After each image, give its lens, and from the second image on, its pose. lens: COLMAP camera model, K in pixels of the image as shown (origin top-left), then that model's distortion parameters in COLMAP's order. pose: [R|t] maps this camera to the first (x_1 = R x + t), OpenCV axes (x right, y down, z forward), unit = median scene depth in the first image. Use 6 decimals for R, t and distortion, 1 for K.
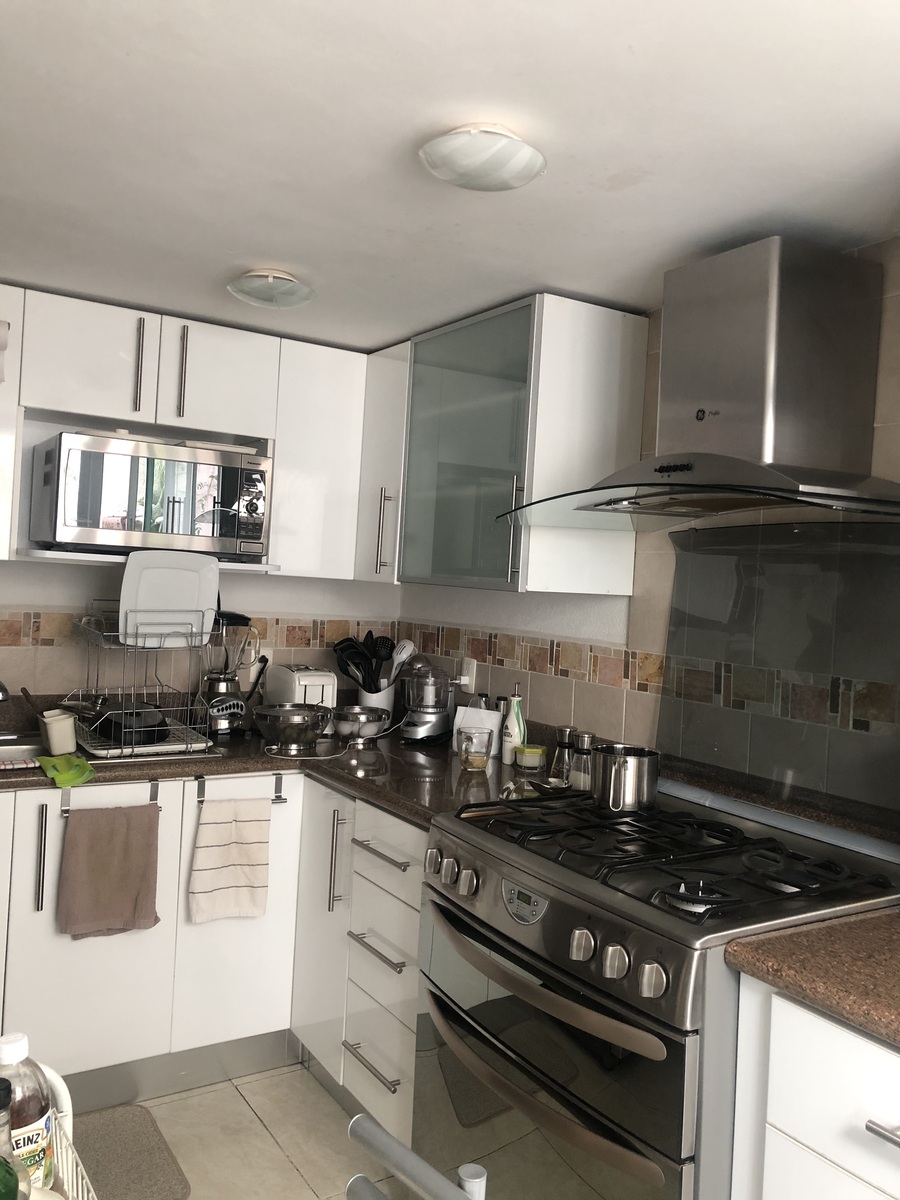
lens RADIAL K [[981.5, 0, 452.7], [0, 981.5, 594.1], [0, 0, 1]] dist [0.138166, -0.270249]
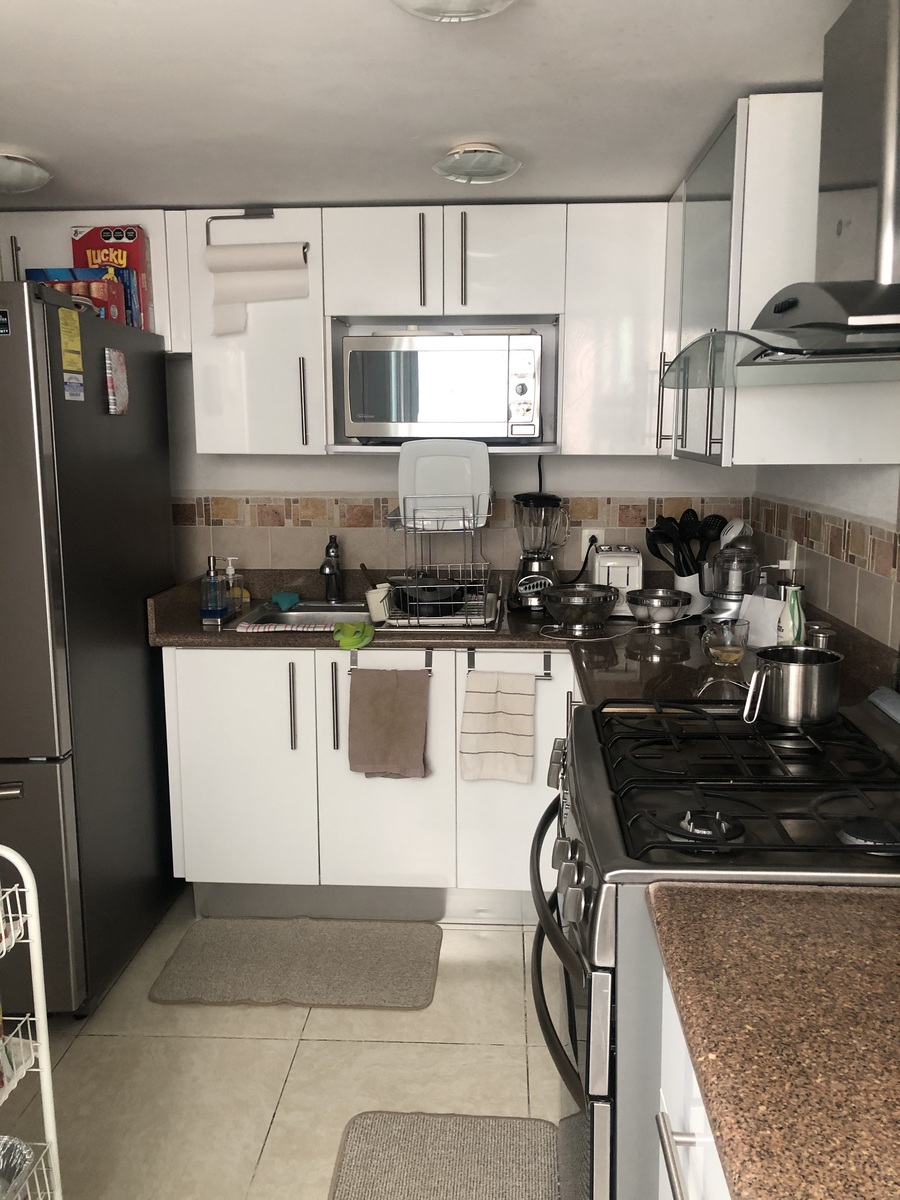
lens RADIAL K [[981.5, 0, 452.7], [0, 981.5, 594.1], [0, 0, 1]] dist [0.138166, -0.270249]
pose [[0.813557, 0.038391, -0.580217, 0.336773], [0.037742, 0.992228, 0.118572, -0.003008], [0.580259, -0.118364, 0.805785, 0.129041]]
